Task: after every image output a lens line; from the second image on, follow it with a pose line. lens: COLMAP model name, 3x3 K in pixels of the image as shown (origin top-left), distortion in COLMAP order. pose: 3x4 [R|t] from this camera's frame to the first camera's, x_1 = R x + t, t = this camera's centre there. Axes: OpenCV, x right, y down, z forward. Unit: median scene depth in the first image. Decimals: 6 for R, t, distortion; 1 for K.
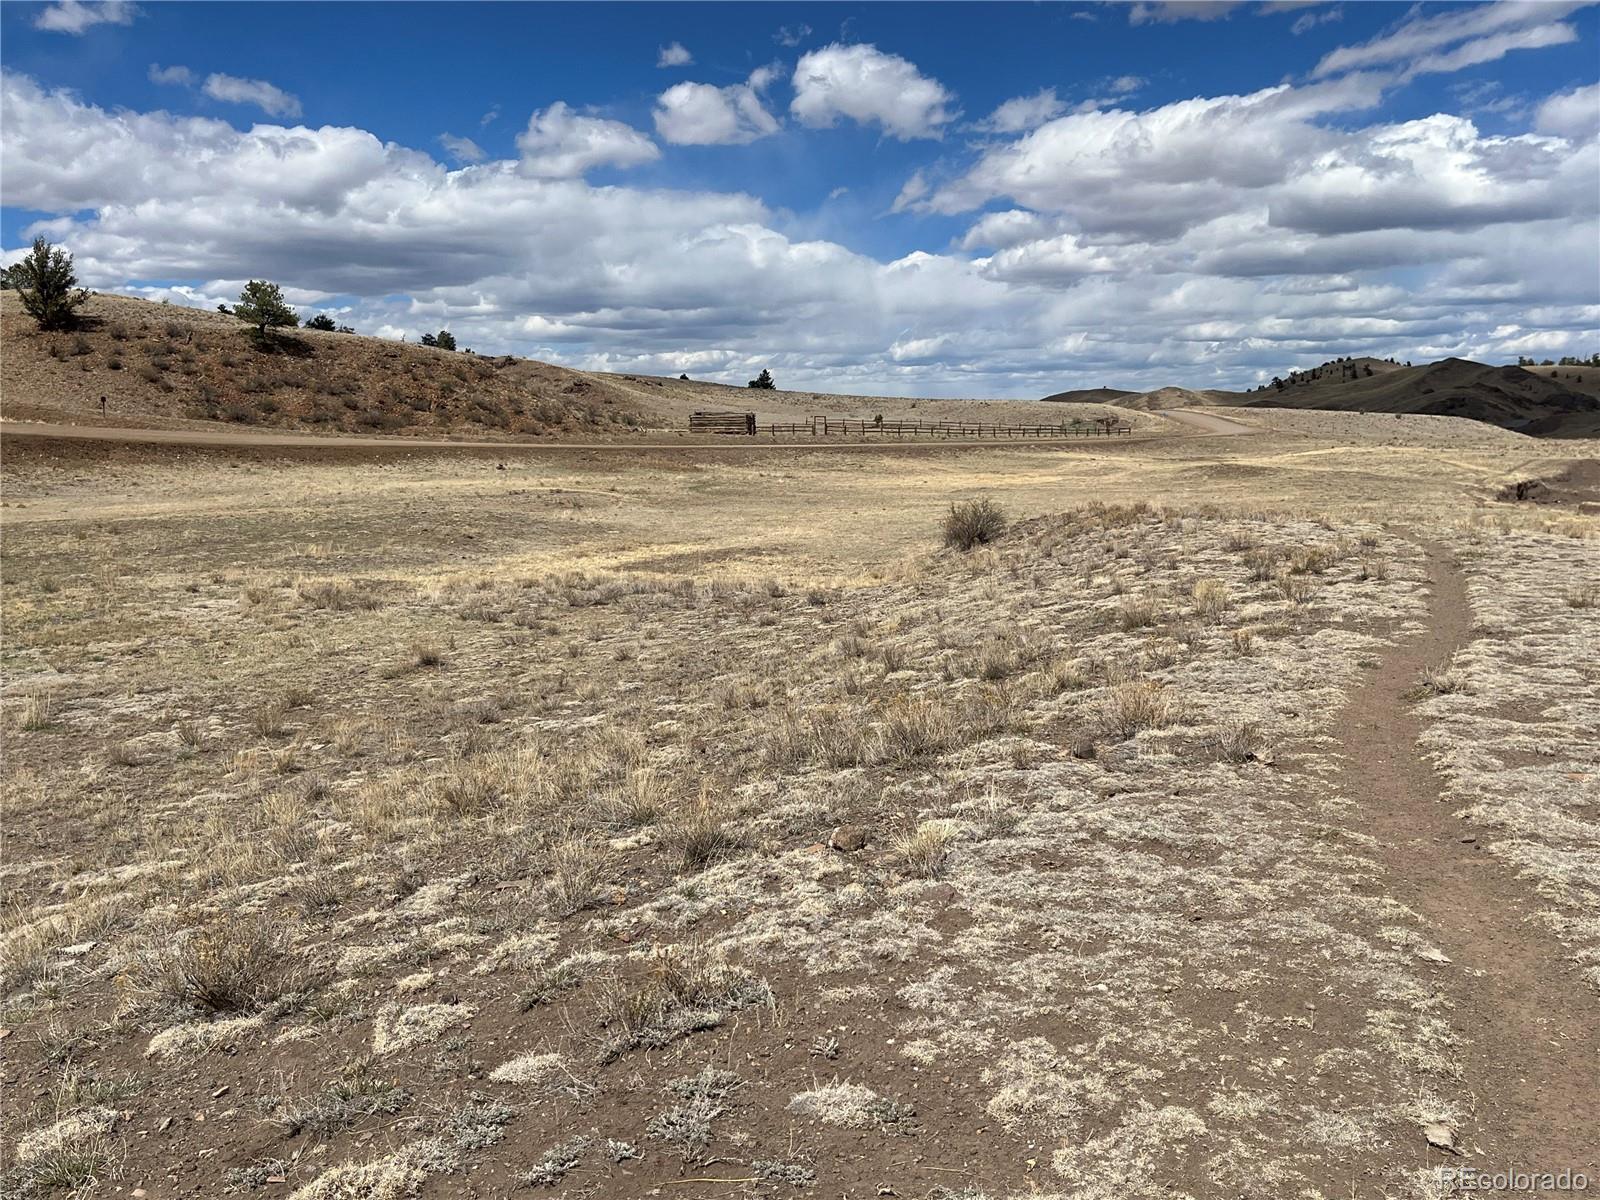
lens RADIAL K [[1476.5, 0, 800.0], [0, 1476.5, 600.0], [0, 0, 1]] dist [0.045505, -0.022948]
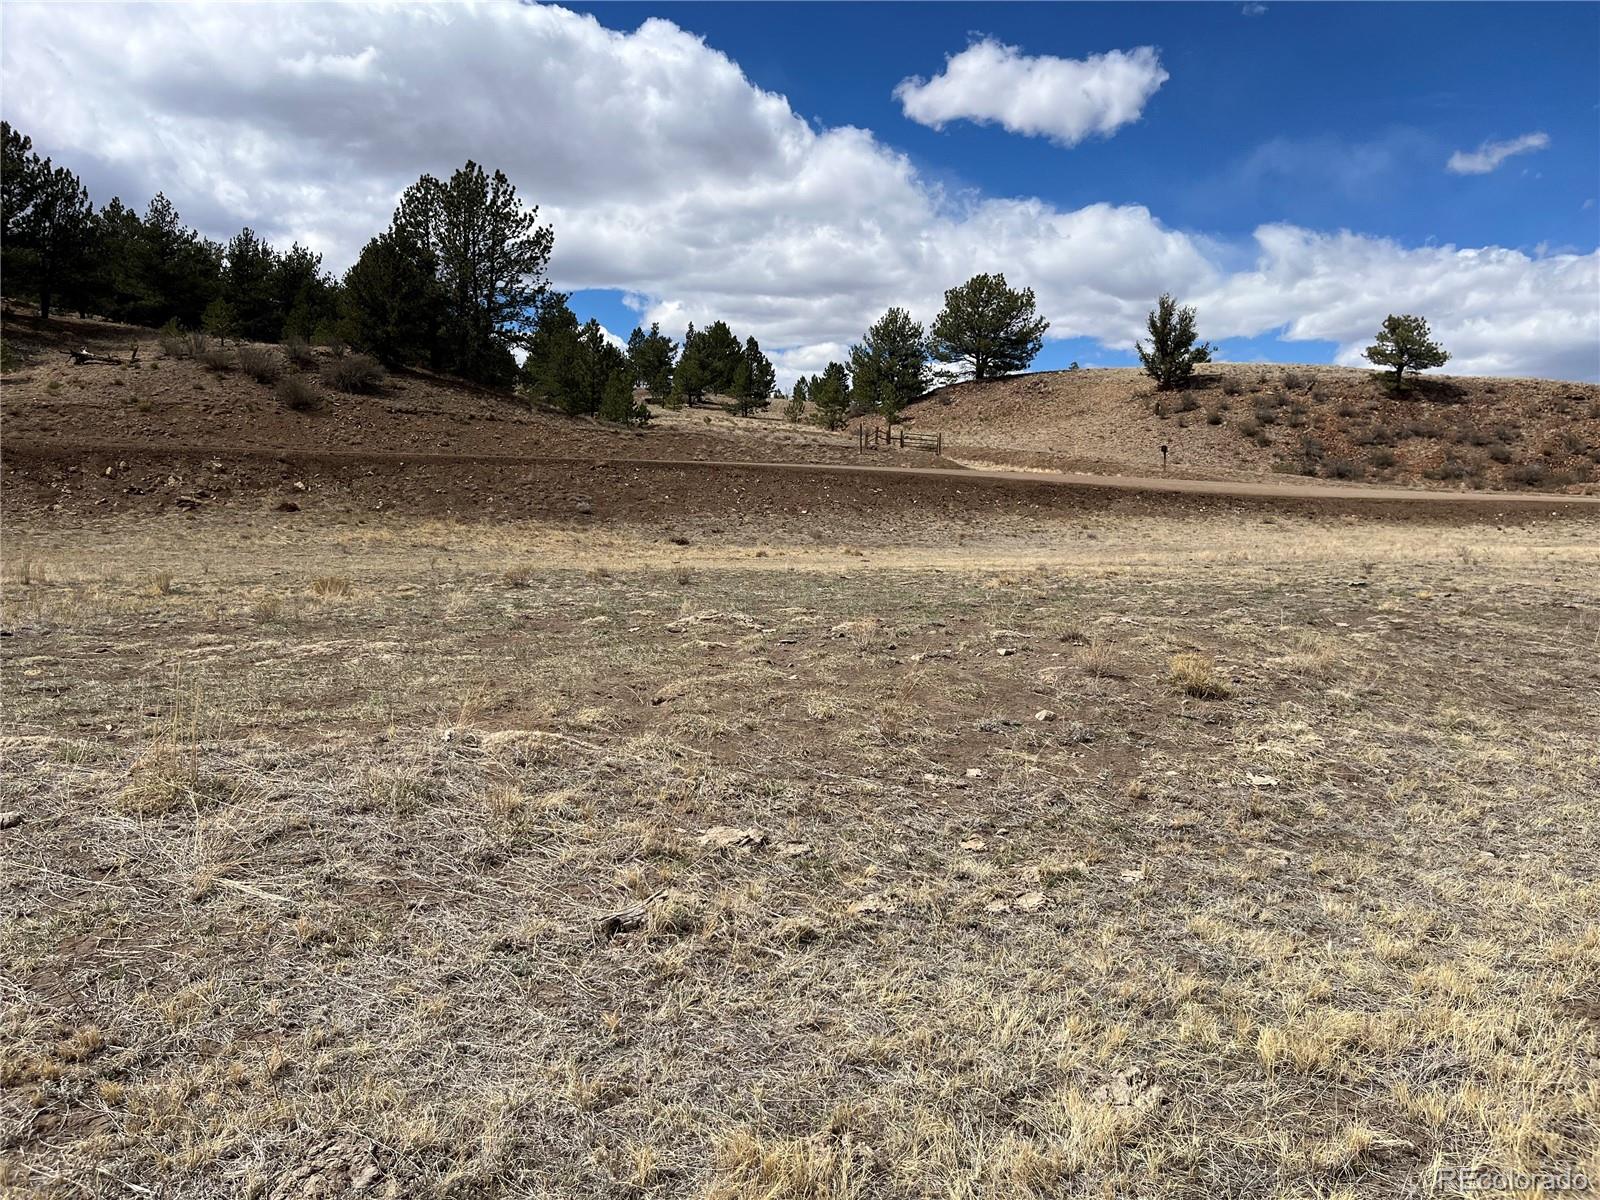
lens RADIAL K [[1220.4, 0, 808.7], [0, 1220.4, 596.4], [0, 0, 1]] dist [0.048126, -0.062707]
pose [[0.642428, 0.055092, -0.764363, -0.043787], [-0.098758, 0.995047, -0.011285, -0.018430], [0.759956, 0.082737, 0.644687, 0.332869]]
